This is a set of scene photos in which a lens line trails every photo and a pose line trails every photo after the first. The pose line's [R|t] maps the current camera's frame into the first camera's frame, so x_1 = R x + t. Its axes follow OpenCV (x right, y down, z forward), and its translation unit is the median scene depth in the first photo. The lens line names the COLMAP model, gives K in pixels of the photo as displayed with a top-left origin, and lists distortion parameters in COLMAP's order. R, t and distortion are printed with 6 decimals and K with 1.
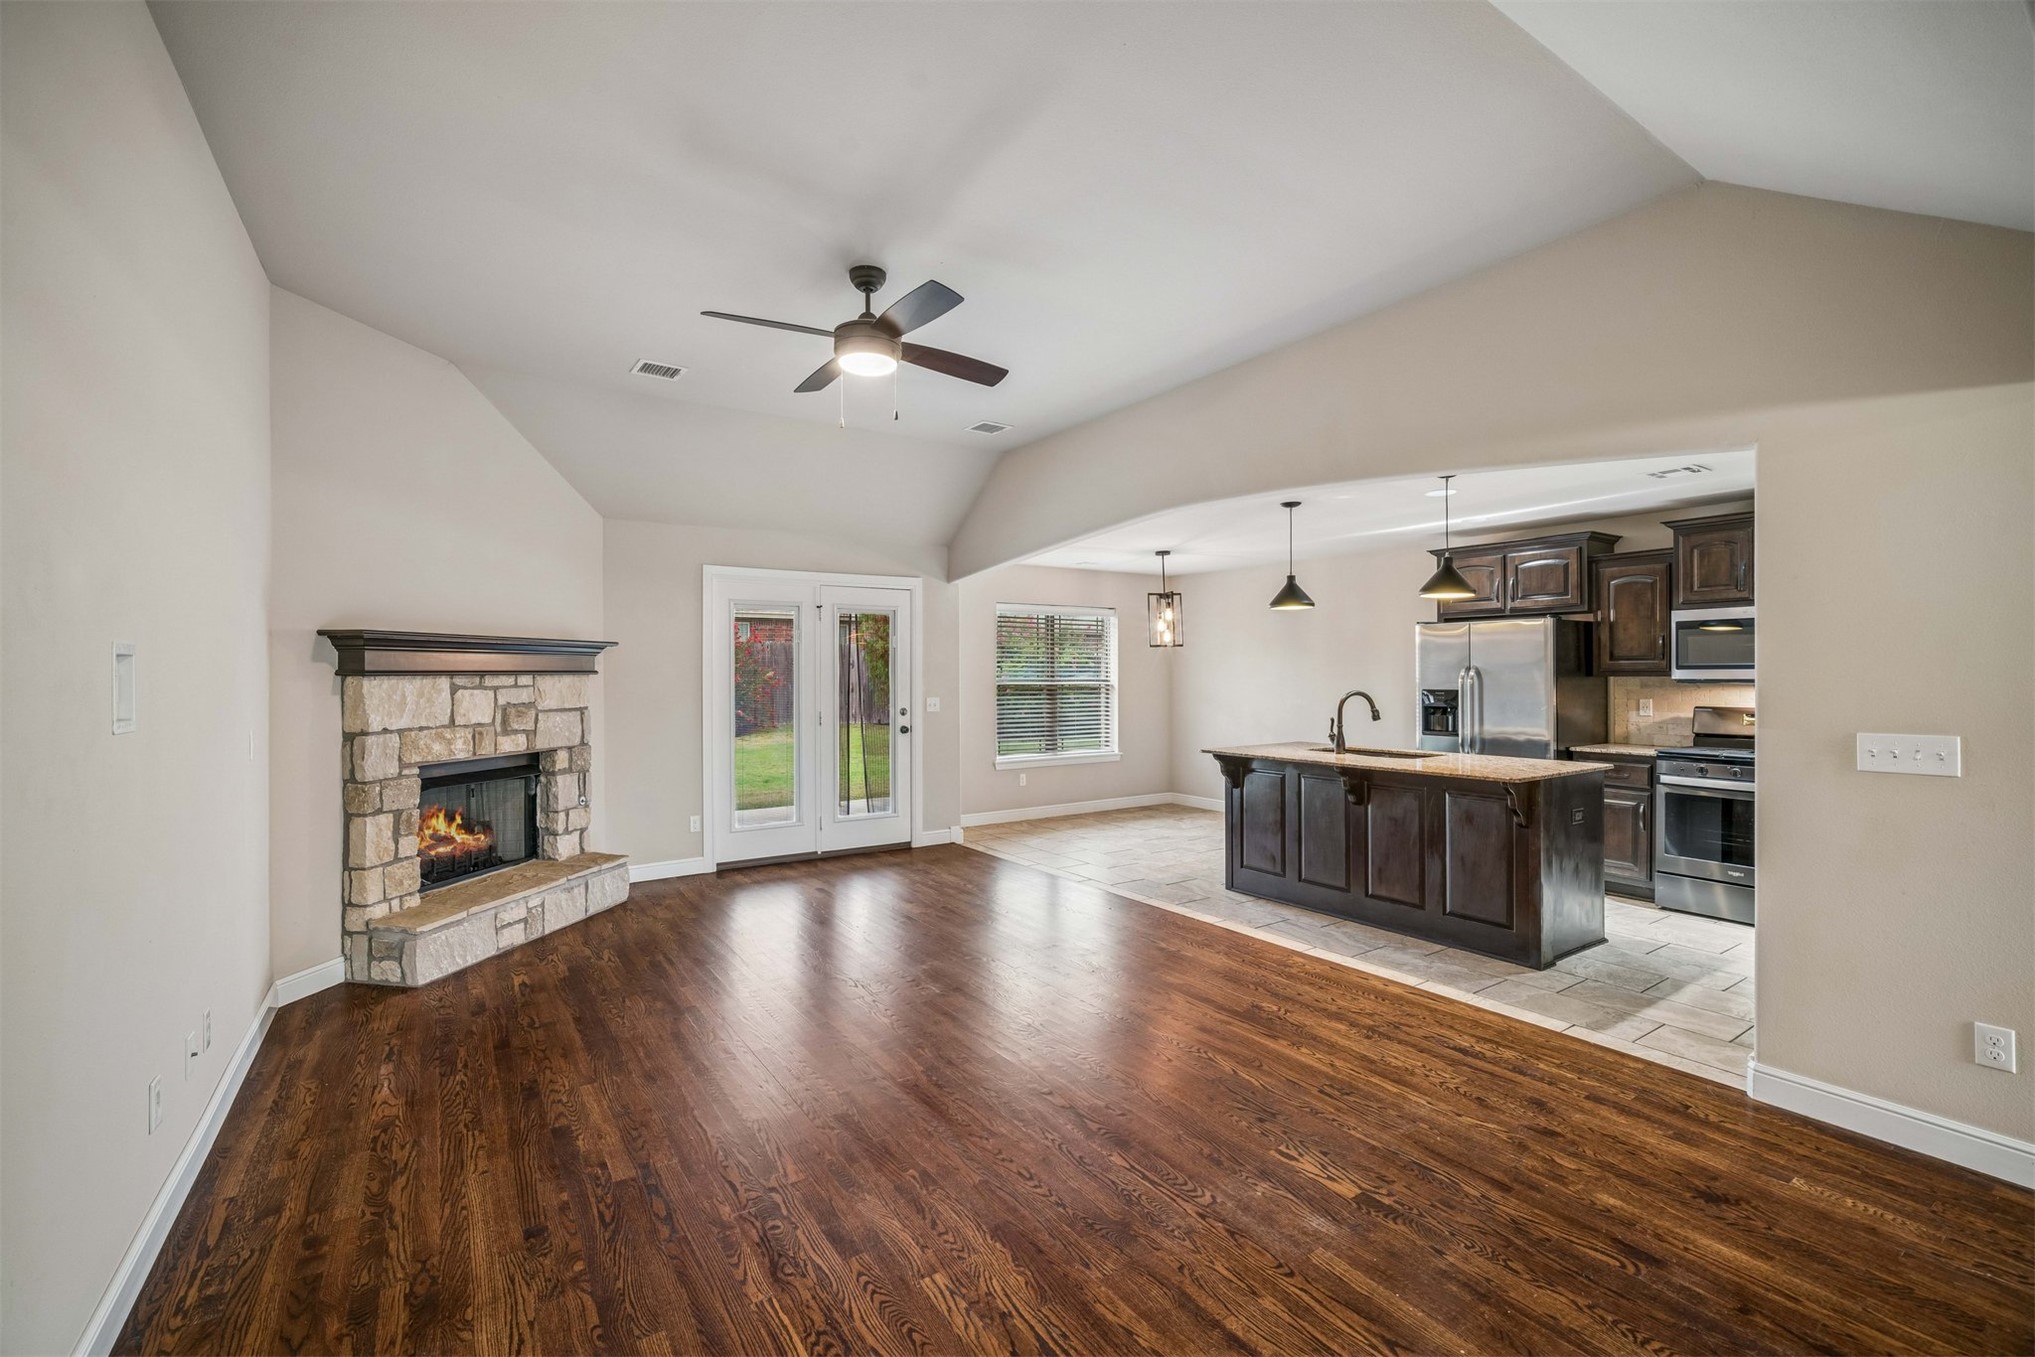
lens RADIAL K [[866.2, 0, 1002.1], [0, 866.2, 670.2], [0, 0, 1]] dist [-0.023729, 0.013041]
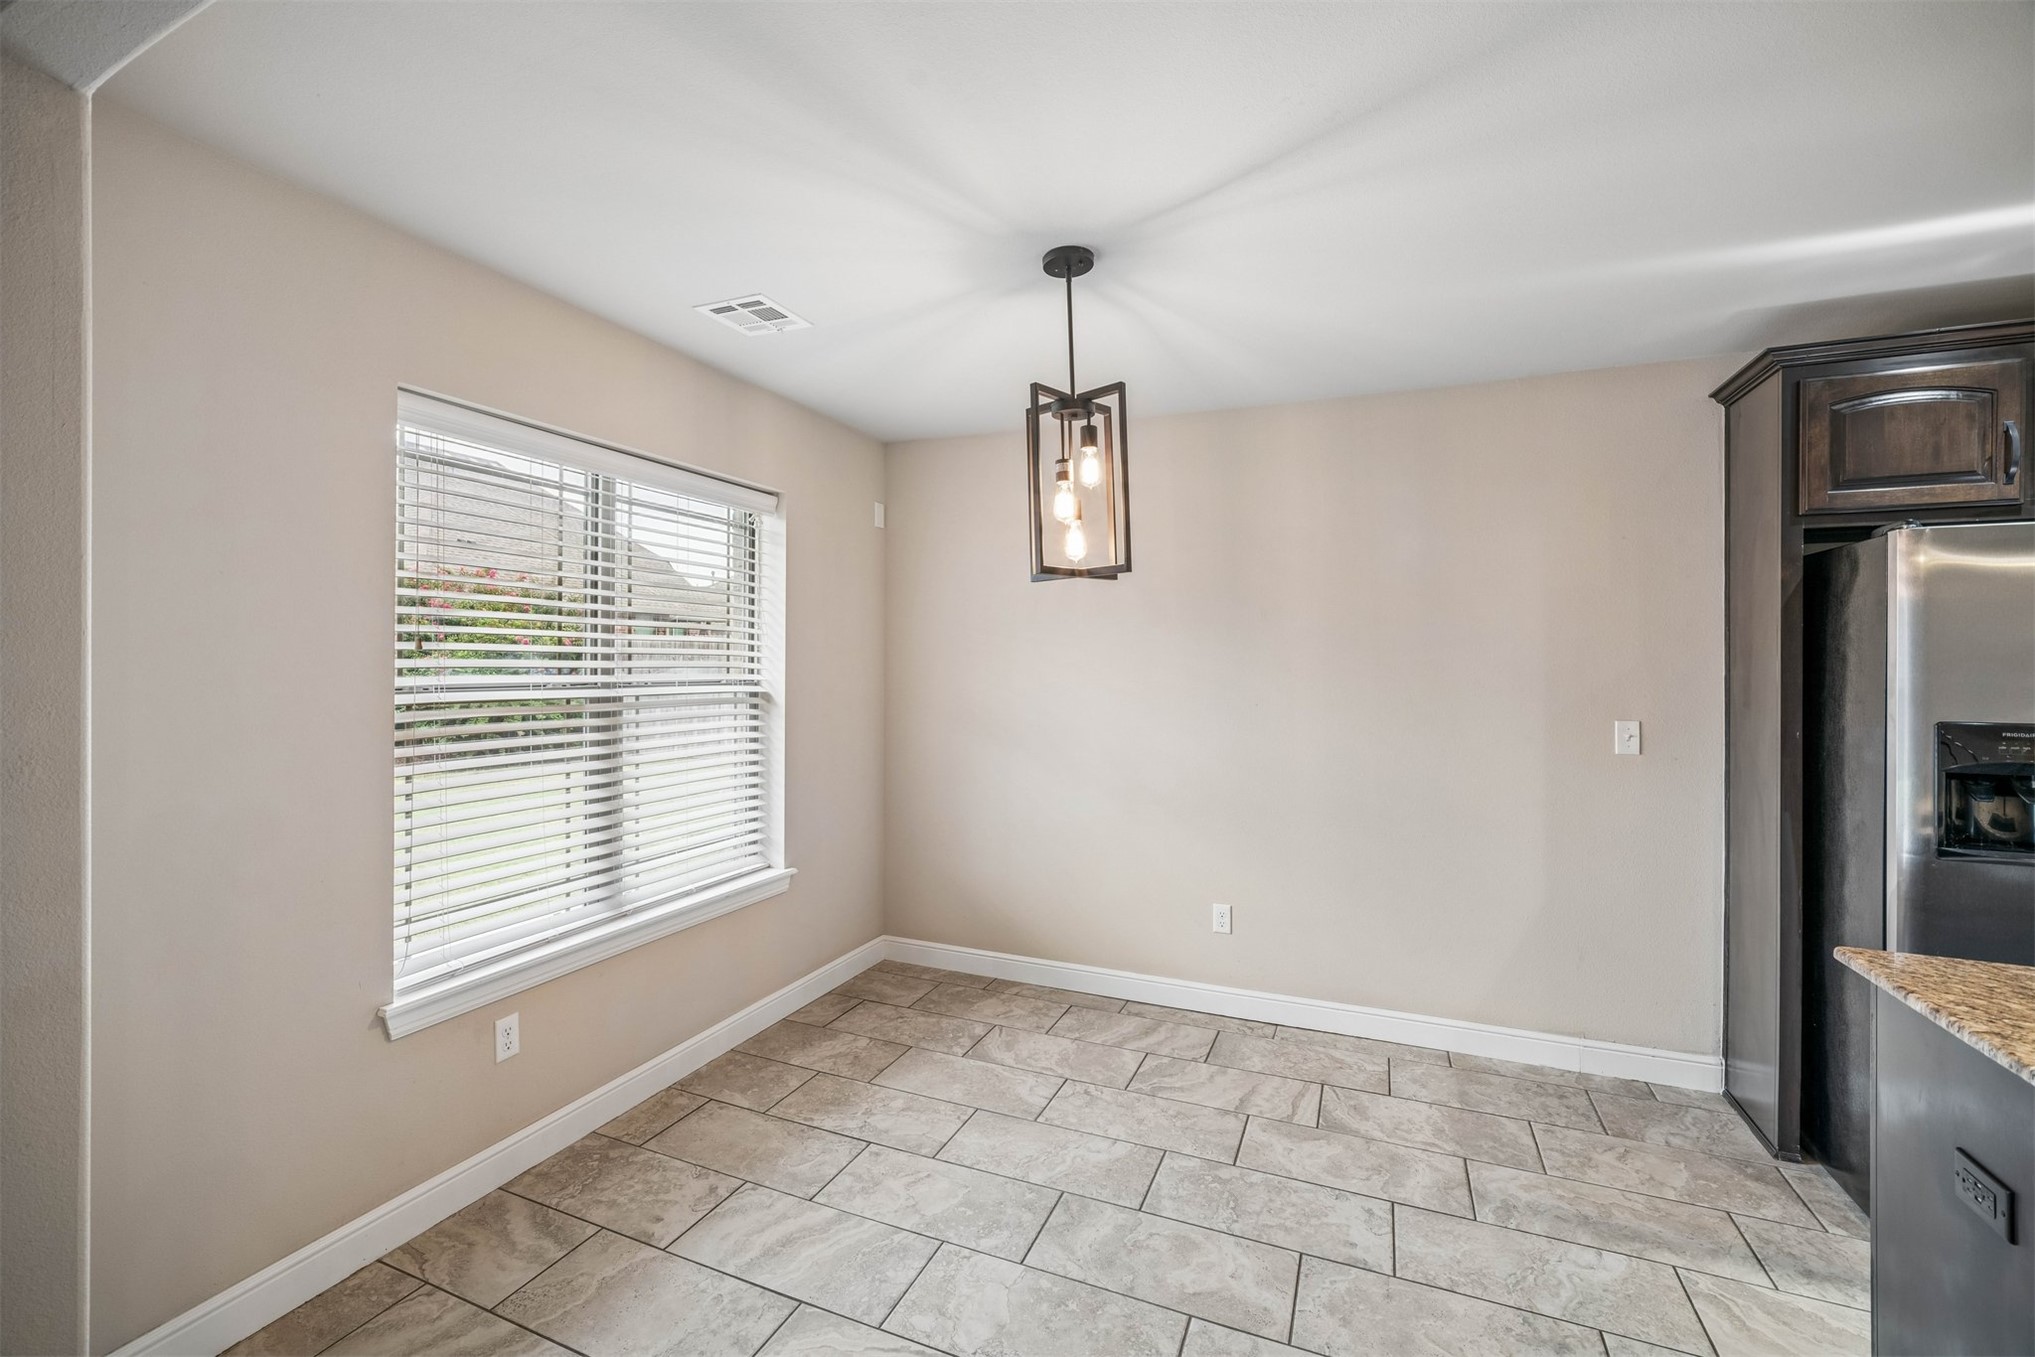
lens RADIAL K [[867.9, 0, 1003.0], [0, 867.9, 665.2], [0, 0, 1]] dist [-0.022505, 0.011571]
pose [[0.835844, 0.006159, 0.548932, 0.007258], [-0.010832, 0.999927, 0.005276, 0.003040], [-0.548860, -0.010356, 0.835850, 1.172842]]
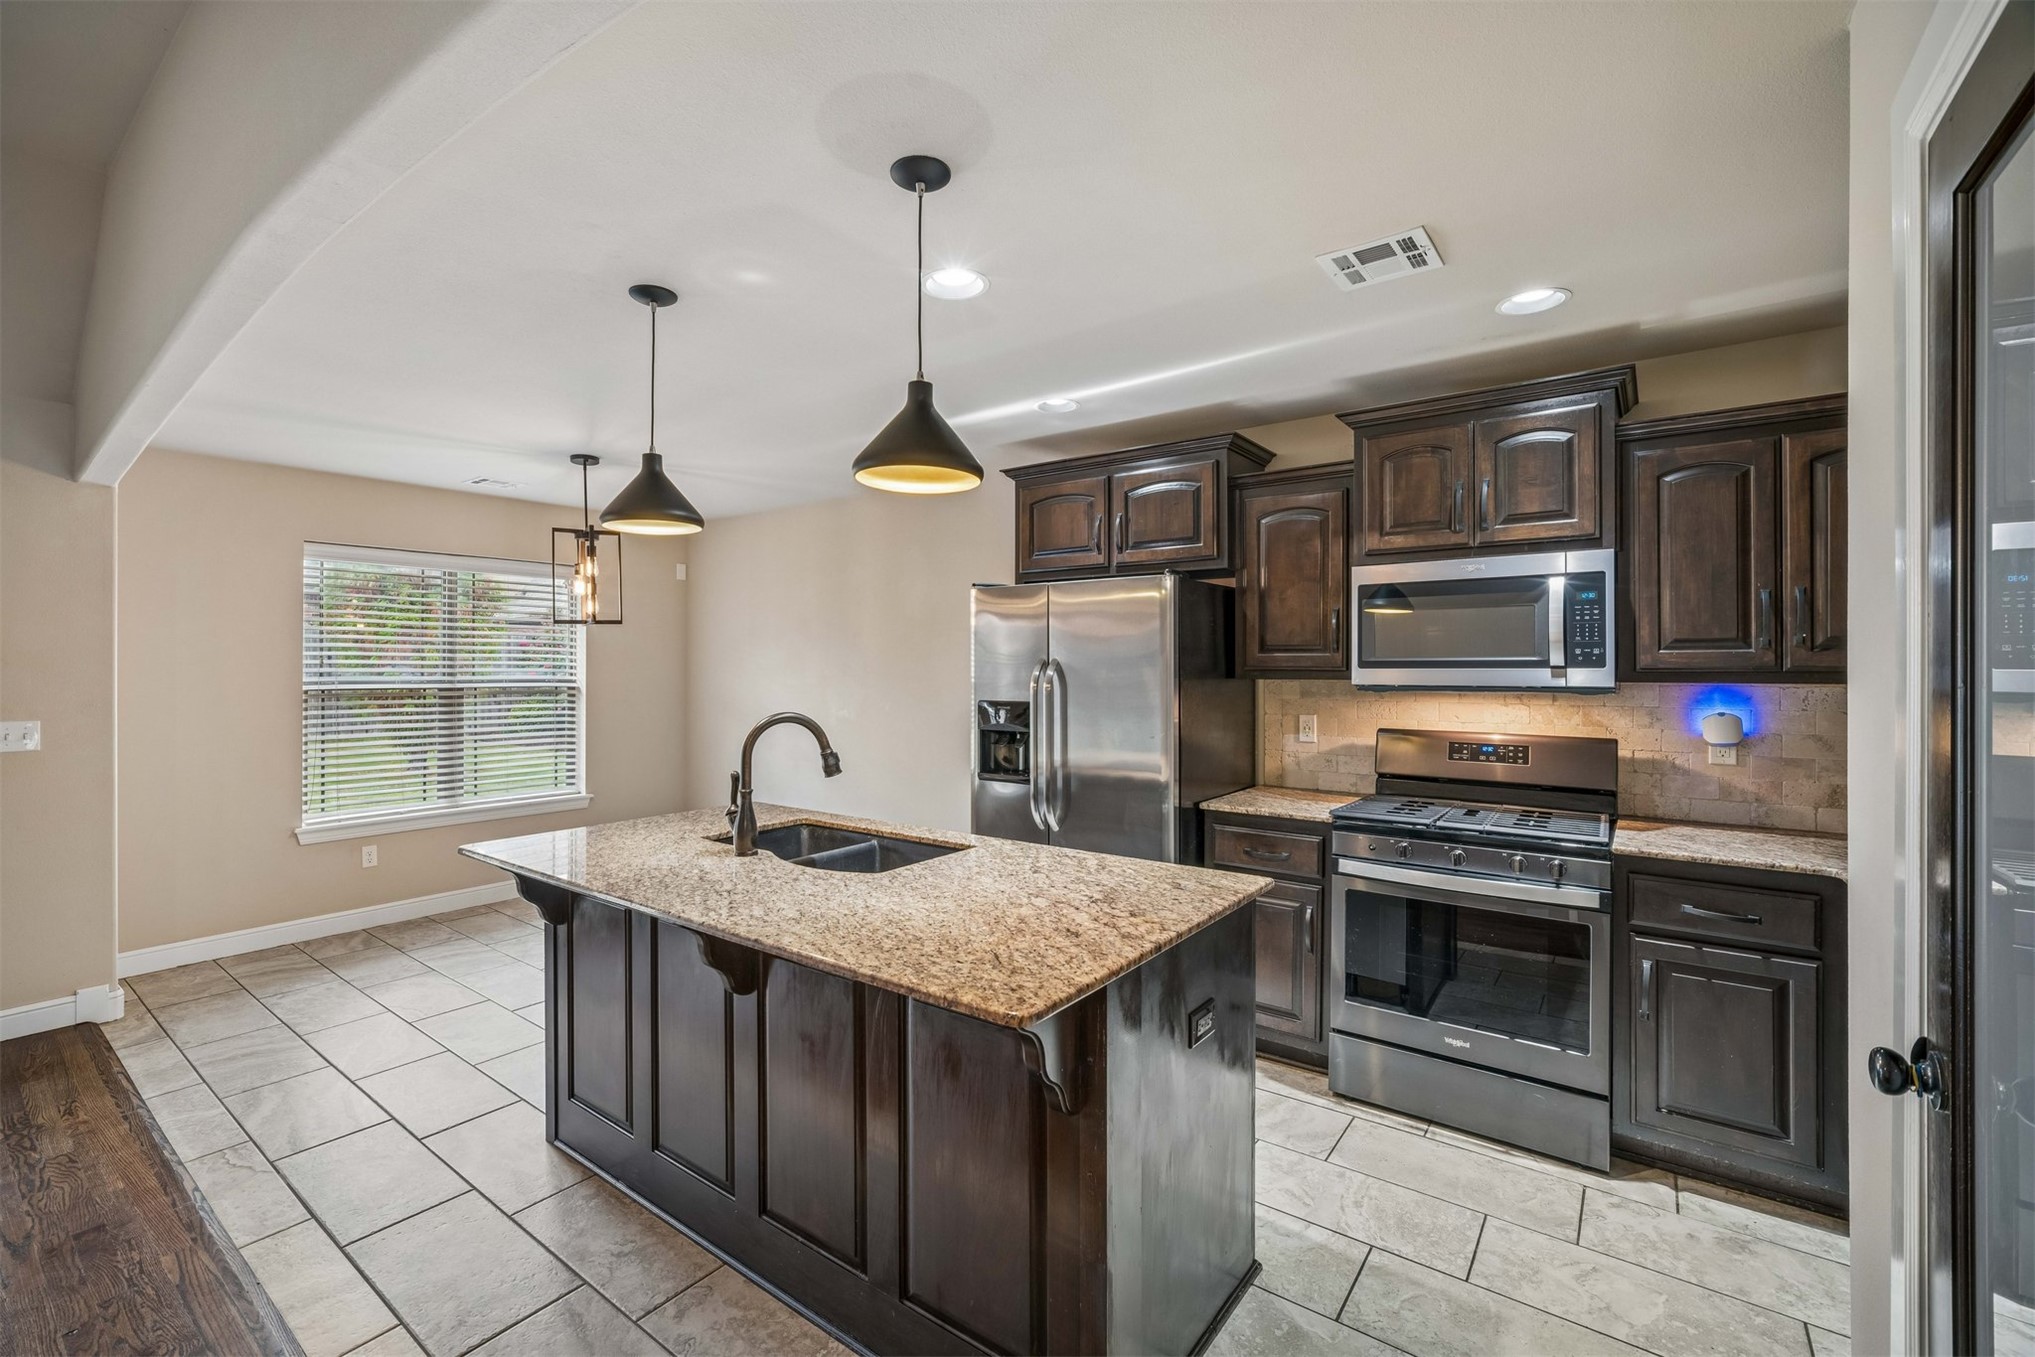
lens RADIAL K [[867.9, 0, 1003.0], [0, 867.9, 665.2], [0, 0, 1]] dist [-0.022505, 0.011571]
pose [[0.942407, 0.004583, 0.334436, 0.392576], [-0.005071, 0.999987, 0.000589, -0.002081], [-0.334429, -0.002251, 0.942418, 0.571136]]
